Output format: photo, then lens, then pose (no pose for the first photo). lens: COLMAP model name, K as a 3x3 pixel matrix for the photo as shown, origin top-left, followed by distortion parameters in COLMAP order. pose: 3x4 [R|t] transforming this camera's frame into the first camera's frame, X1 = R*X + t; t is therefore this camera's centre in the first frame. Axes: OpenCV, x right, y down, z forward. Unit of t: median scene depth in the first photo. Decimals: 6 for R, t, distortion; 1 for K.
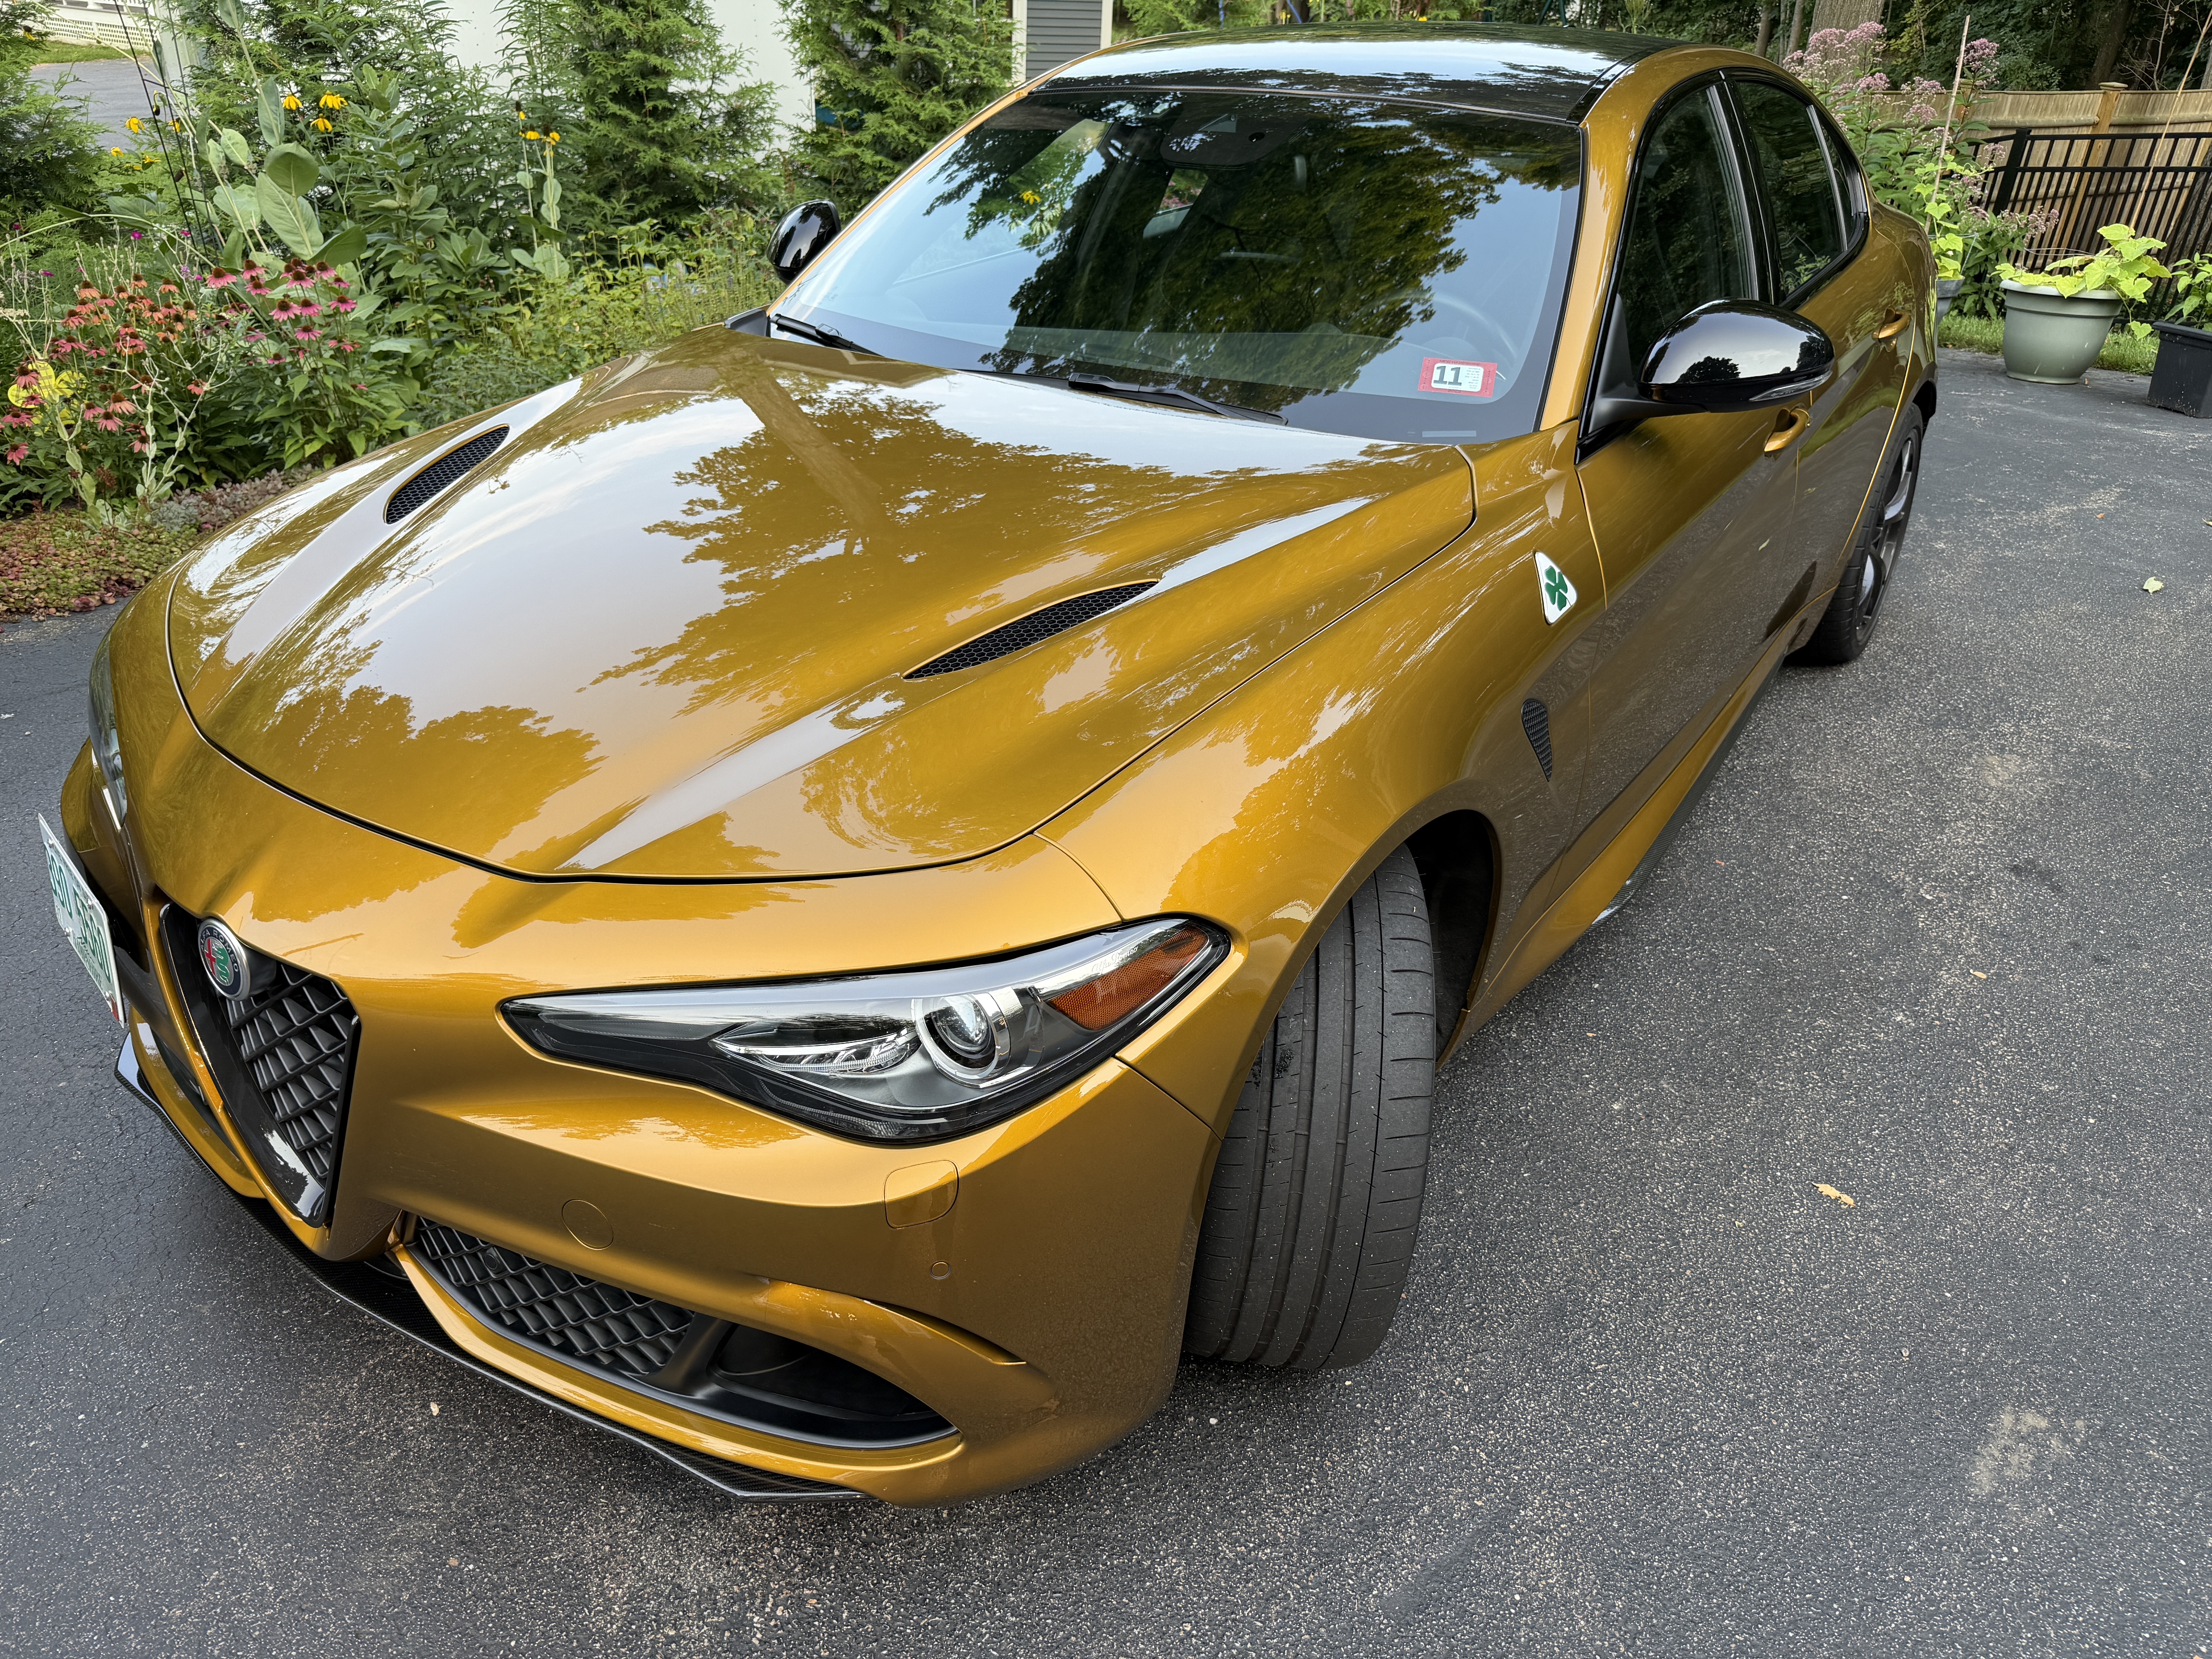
lens RADIAL K [[1527.0, 0, 1106.0], [0, 1527.0, 829.5], [0, 0, 1]] dist [0.062371, -0.073500]
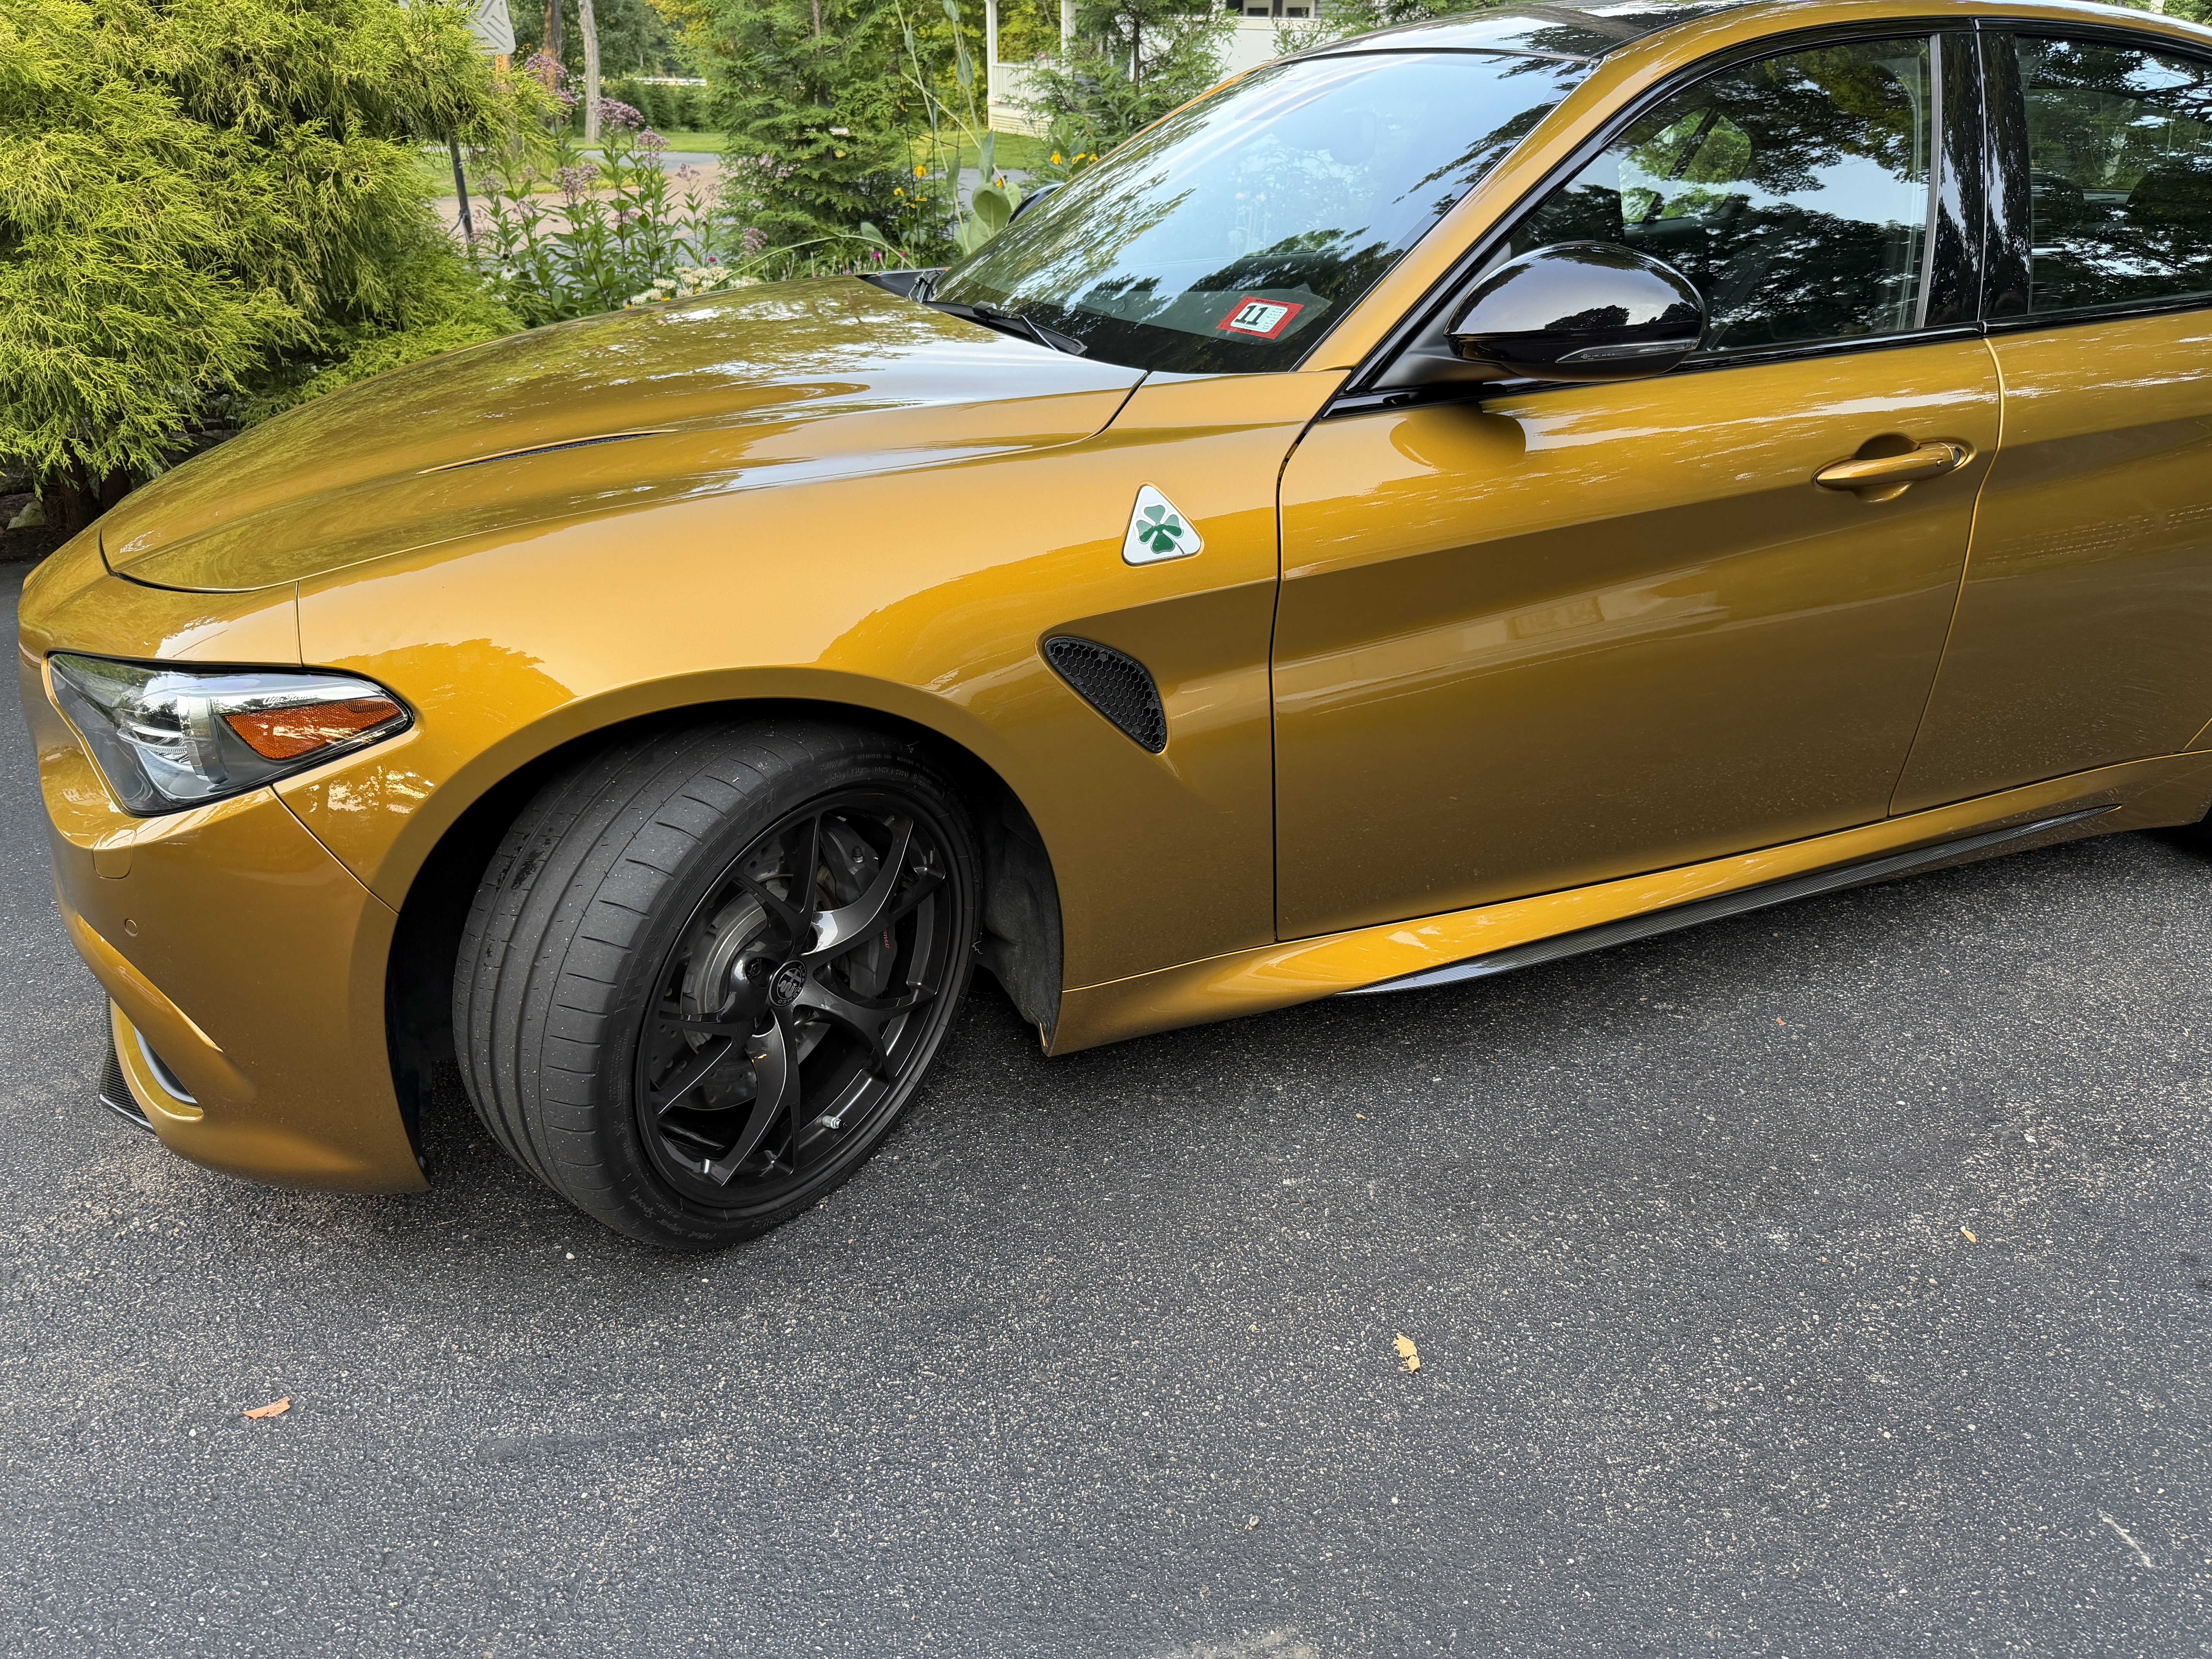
lens RADIAL K [[1527.0, 0, 1106.0], [0, 1527.0, 829.5], [0, 0, 1]] dist [0.062371, -0.073500]
pose [[0.833098, 0.222543, -0.506381, 0.762012], [-0.253316, 0.967347, 0.008371, 0.012193], [0.491709, 0.121301, 0.862269, 0.243498]]
